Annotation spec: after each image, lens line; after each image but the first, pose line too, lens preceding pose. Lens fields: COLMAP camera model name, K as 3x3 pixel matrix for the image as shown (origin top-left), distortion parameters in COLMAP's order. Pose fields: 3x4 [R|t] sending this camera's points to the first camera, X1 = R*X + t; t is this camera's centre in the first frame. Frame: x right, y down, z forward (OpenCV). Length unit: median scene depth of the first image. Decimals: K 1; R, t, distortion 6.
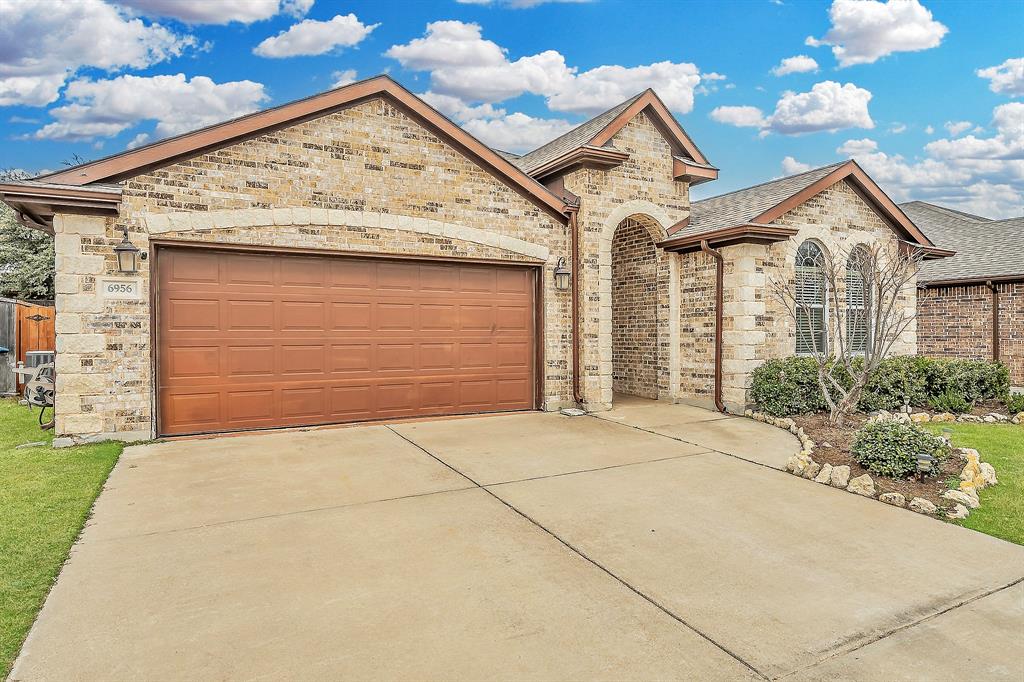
lens RADIAL K [[607.6, 0, 508.1], [0, 607.6, 340.0], [0, 0, 1]] dist [0.006227, 0.000936]
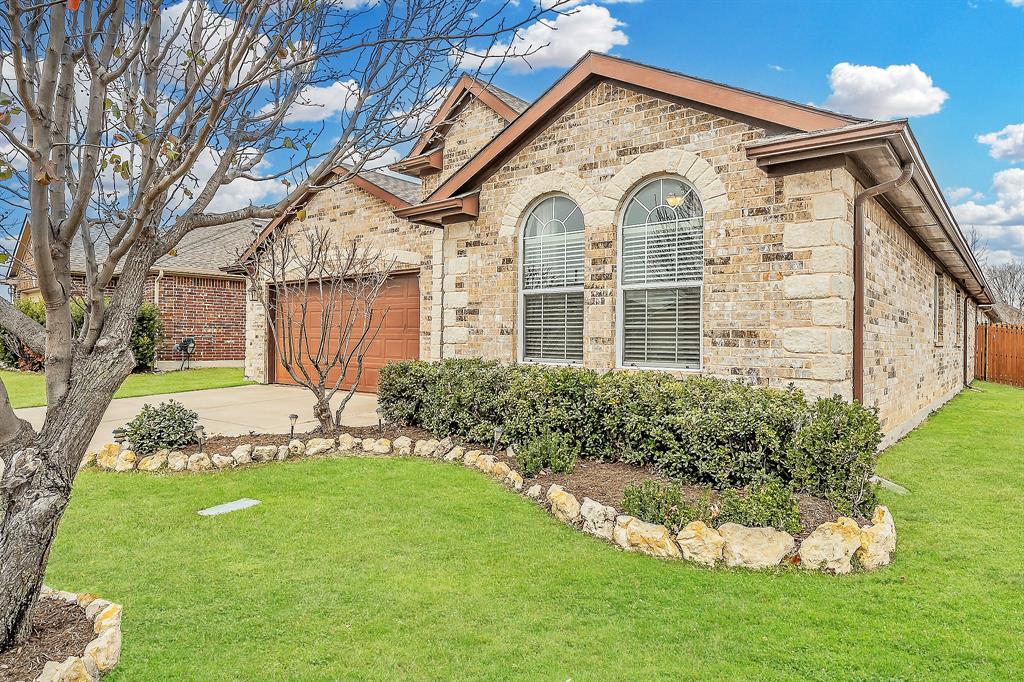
lens RADIAL K [[607.6, 0, 507.2], [0, 607.6, 336.4], [0, 0, 1]] dist [0.006227, 0.000936]
pose [[0.380361, 0.005920, -0.924819, 1.256193], [-0.019561, 0.999807, -0.001645, -0.002172], [0.924631, 0.018716, 0.380404, 0.781692]]
